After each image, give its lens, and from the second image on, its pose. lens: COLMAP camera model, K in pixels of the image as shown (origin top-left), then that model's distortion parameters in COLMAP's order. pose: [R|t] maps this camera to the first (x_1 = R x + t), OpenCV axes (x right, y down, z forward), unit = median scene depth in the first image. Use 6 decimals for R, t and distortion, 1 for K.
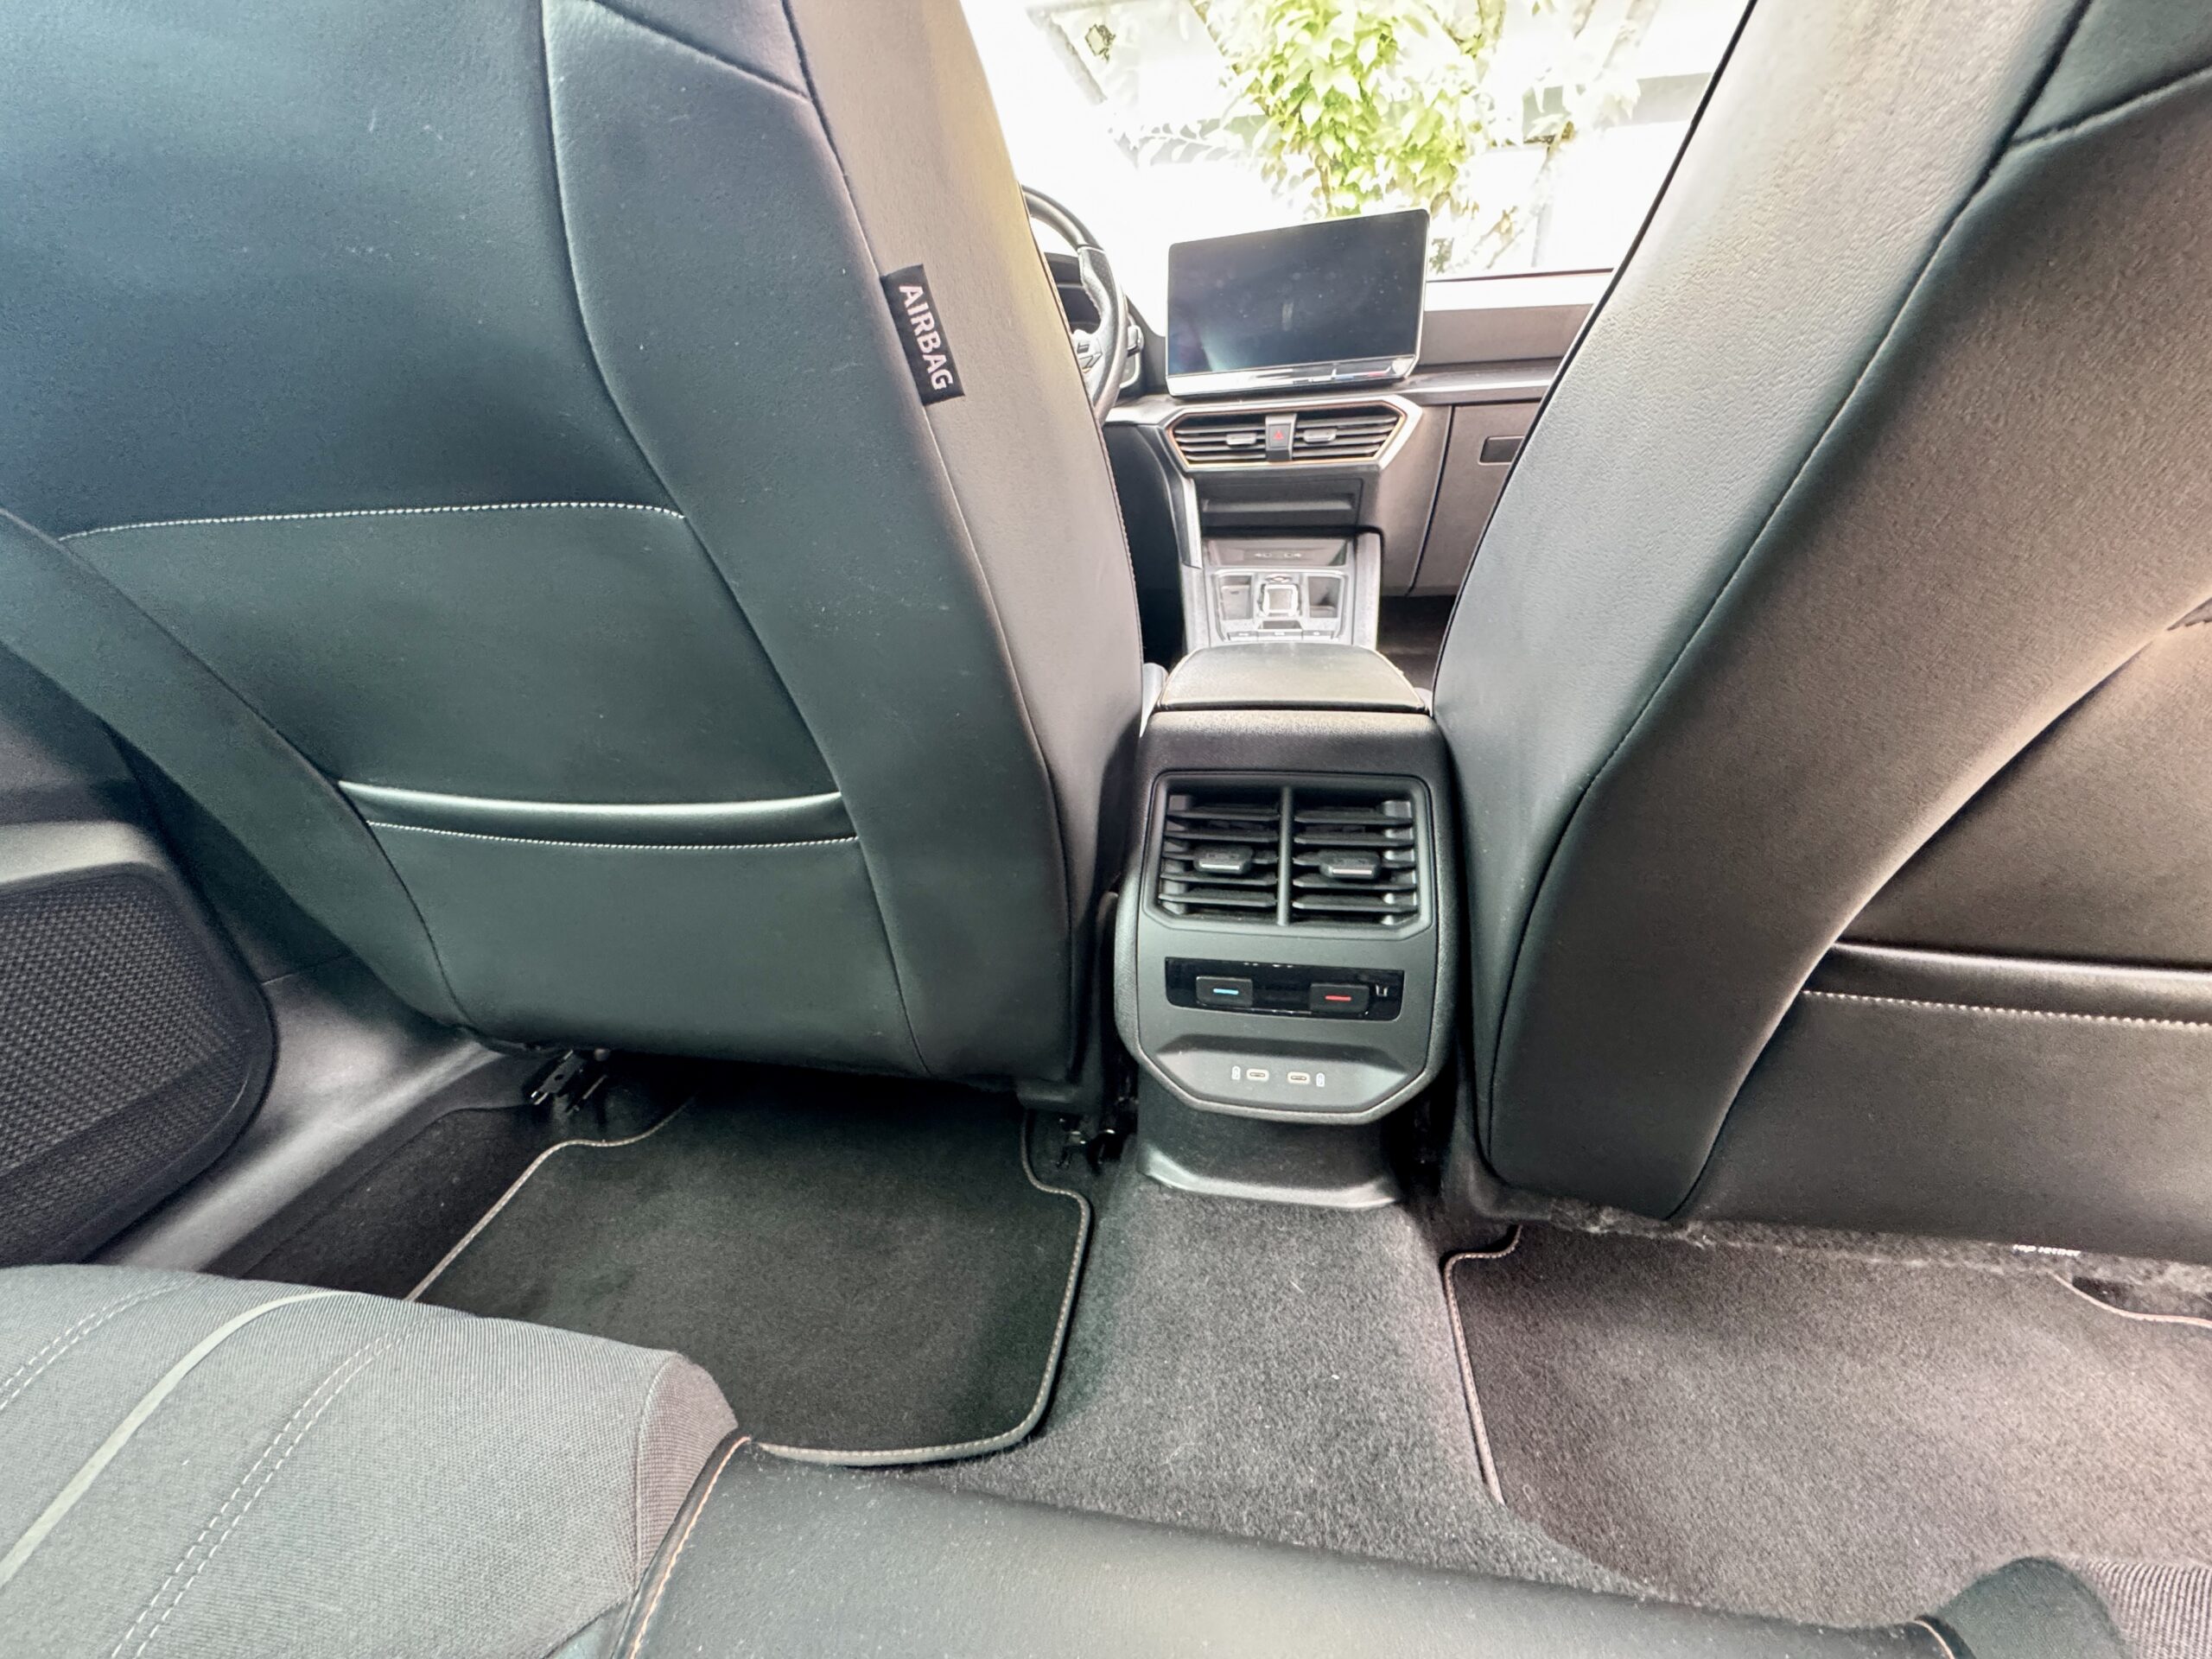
lens RADIAL K [[889.0, 0, 1102.8], [0, 889.0, 825.6], [0, 0, 1]] dist [-0.003782, 0.000355]
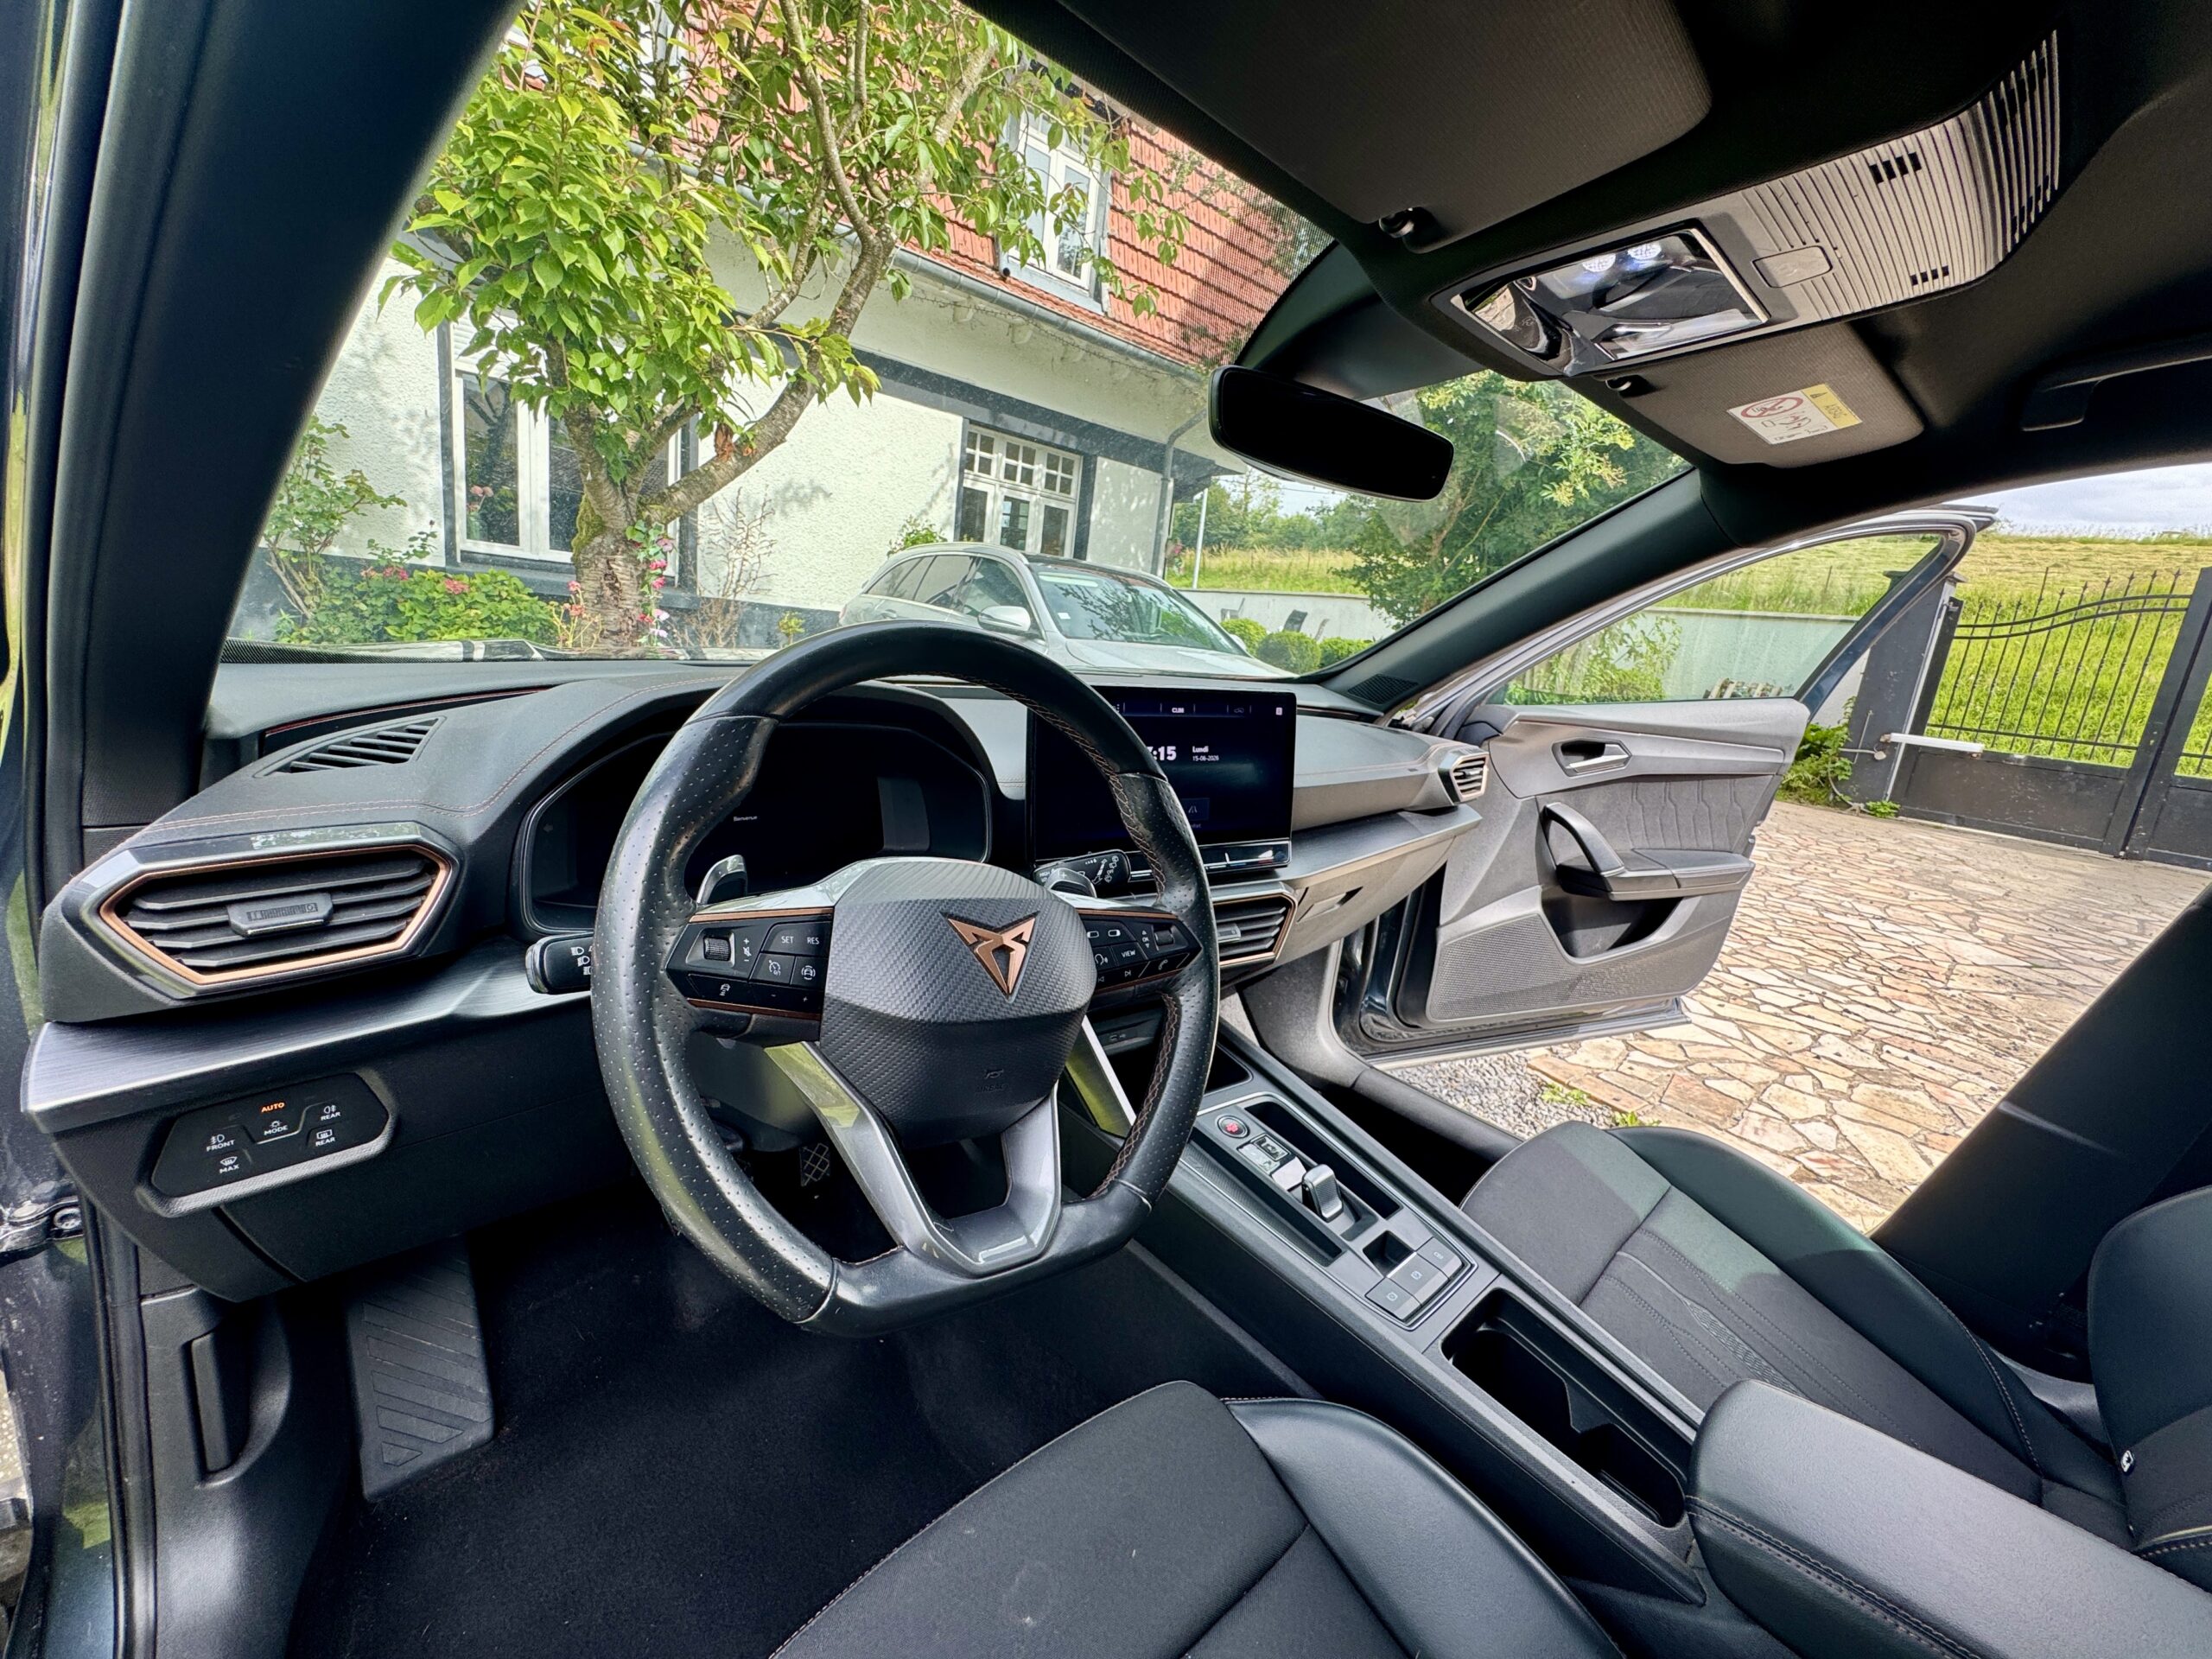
lens RADIAL K [[889.0, 0, 1105.1], [0, 889.0, 825.2], [0, 0, 1]] dist [-0.003782, 0.000355]
pose [[0.596065, -0.086216, 0.798294, -0.468096], [0.194140, 0.980194, -0.039098, -0.542464], [-0.779112, 0.178286, 0.600998, 0.606149]]
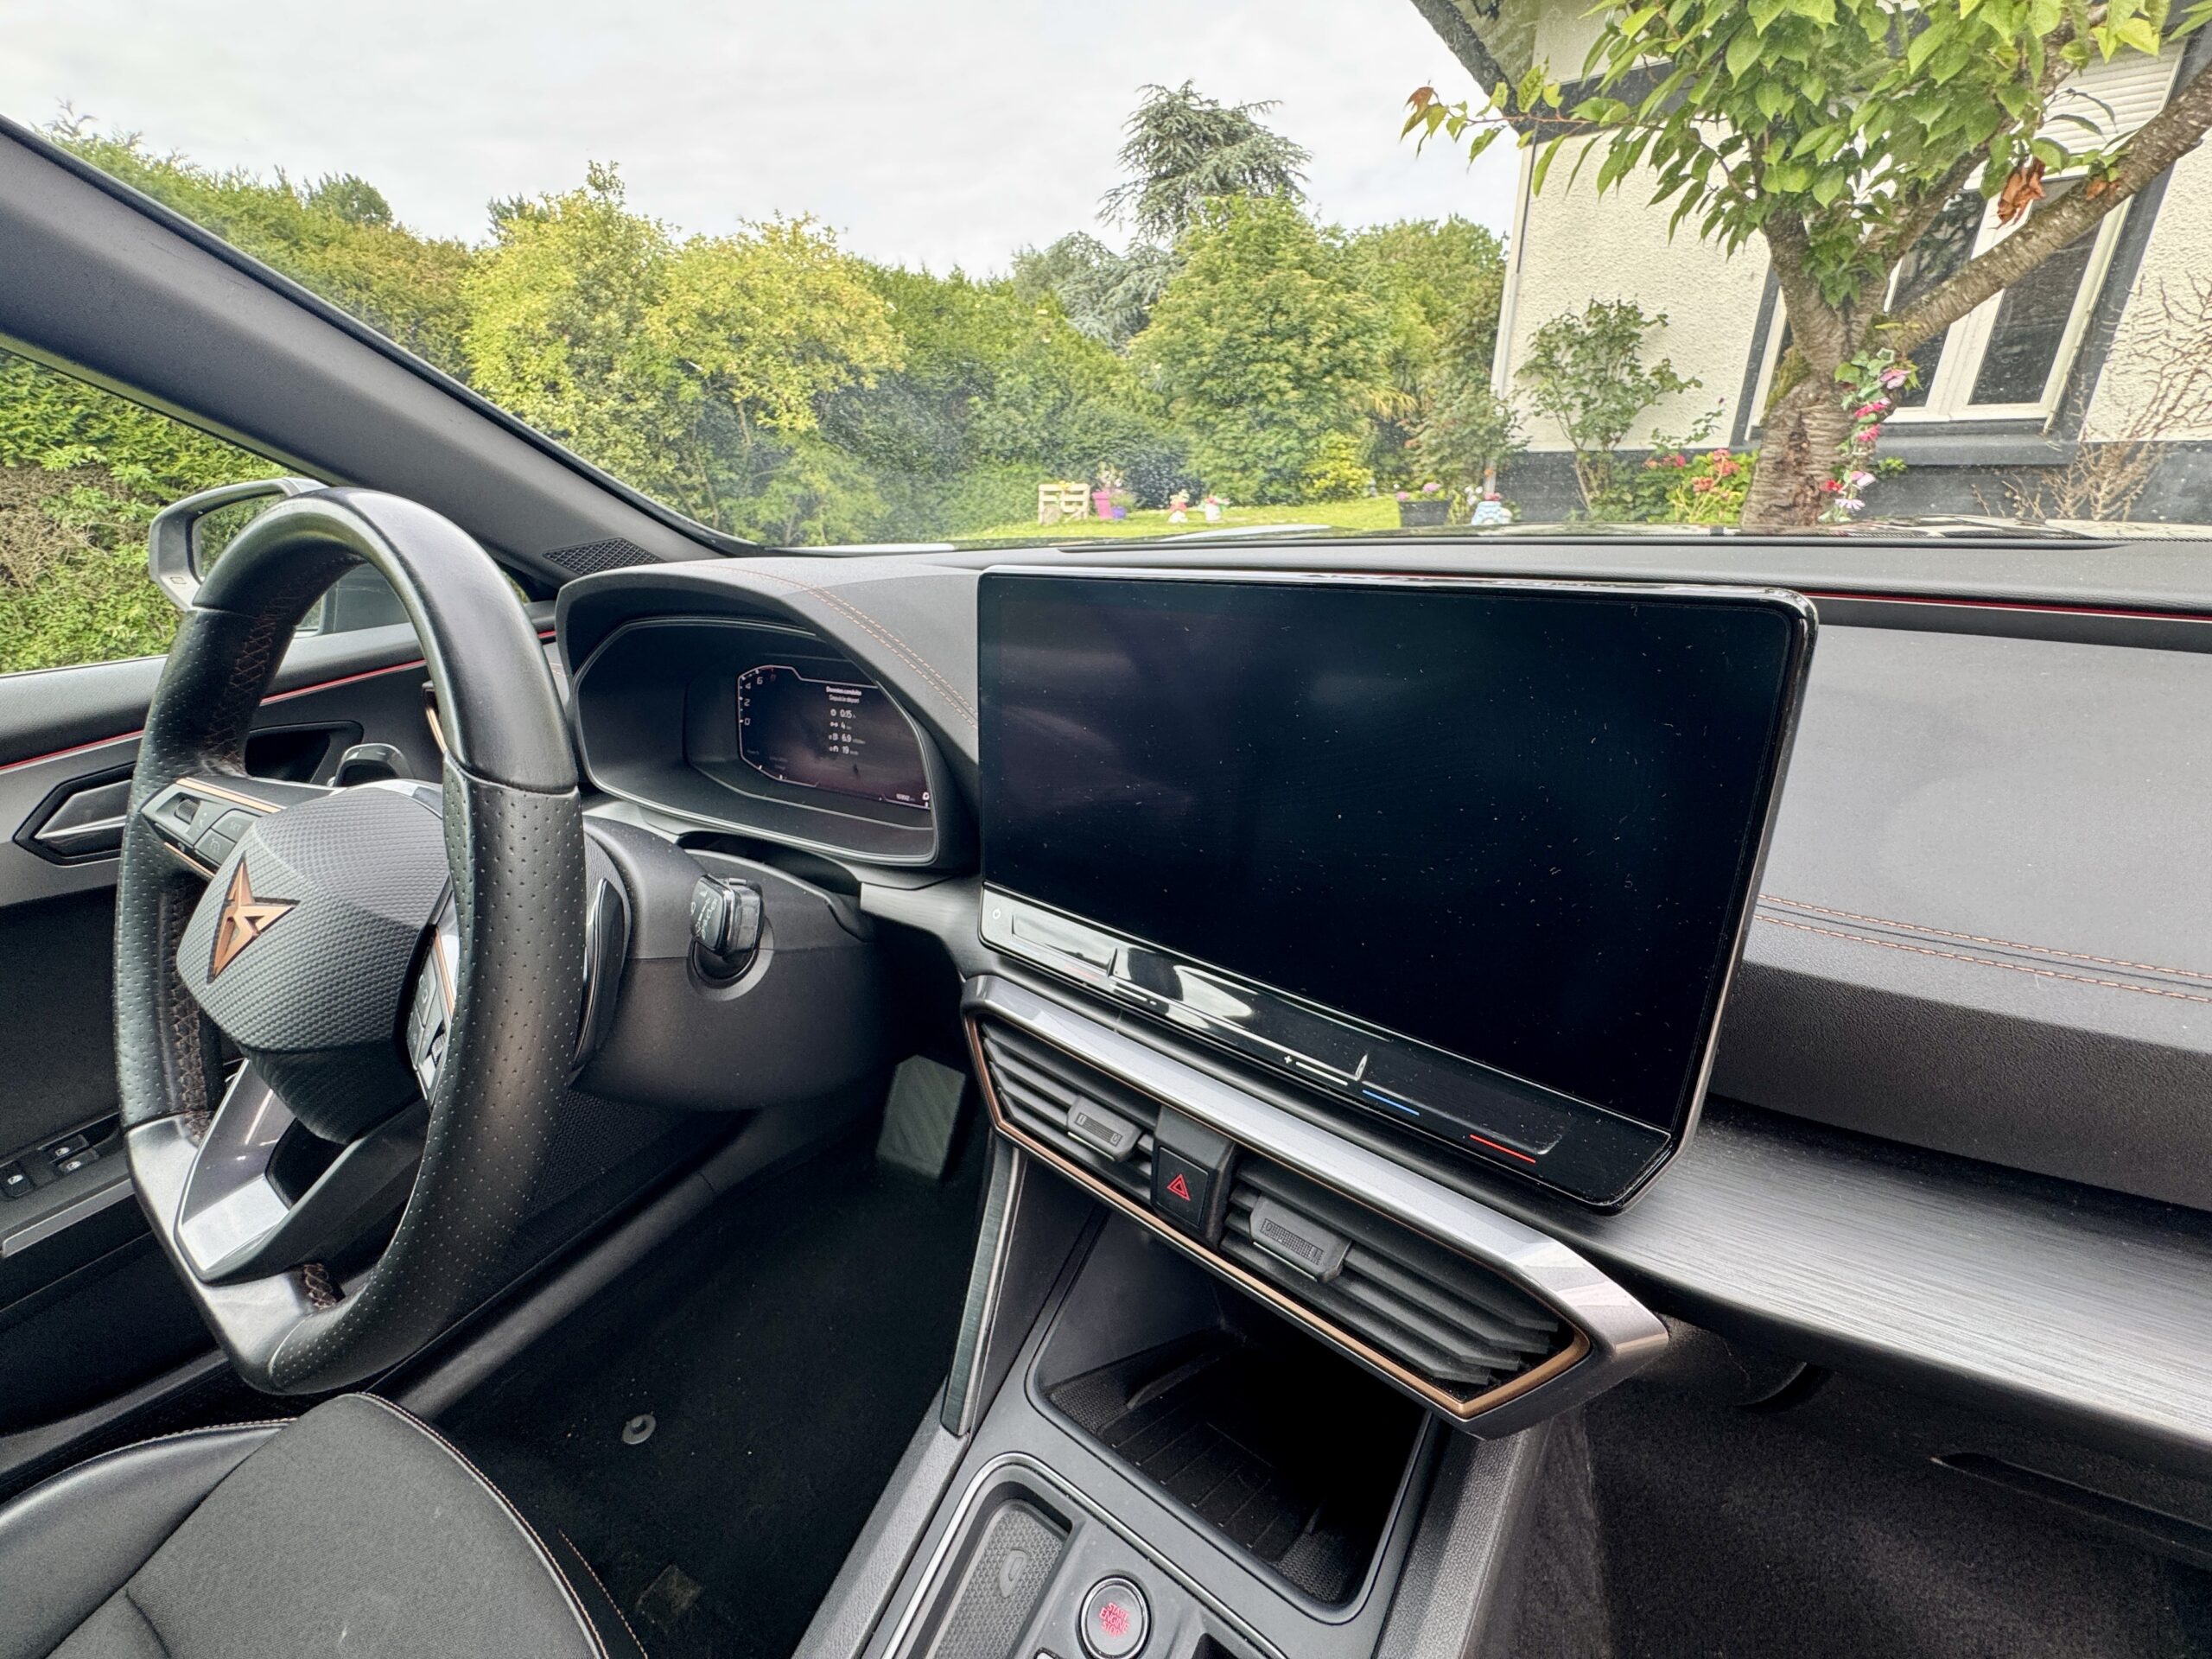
lens RADIAL K [[889.0, 0, 1105.8], [0, 889.0, 823.7], [0, 0, 1]] dist [-0.003782, 0.000355]
pose [[0.932320, 0.132463, -0.336501, 0.277504], [-0.130434, 0.991040, 0.028735, -0.601871], [0.337292, 0.017101, 0.941245, 0.711207]]
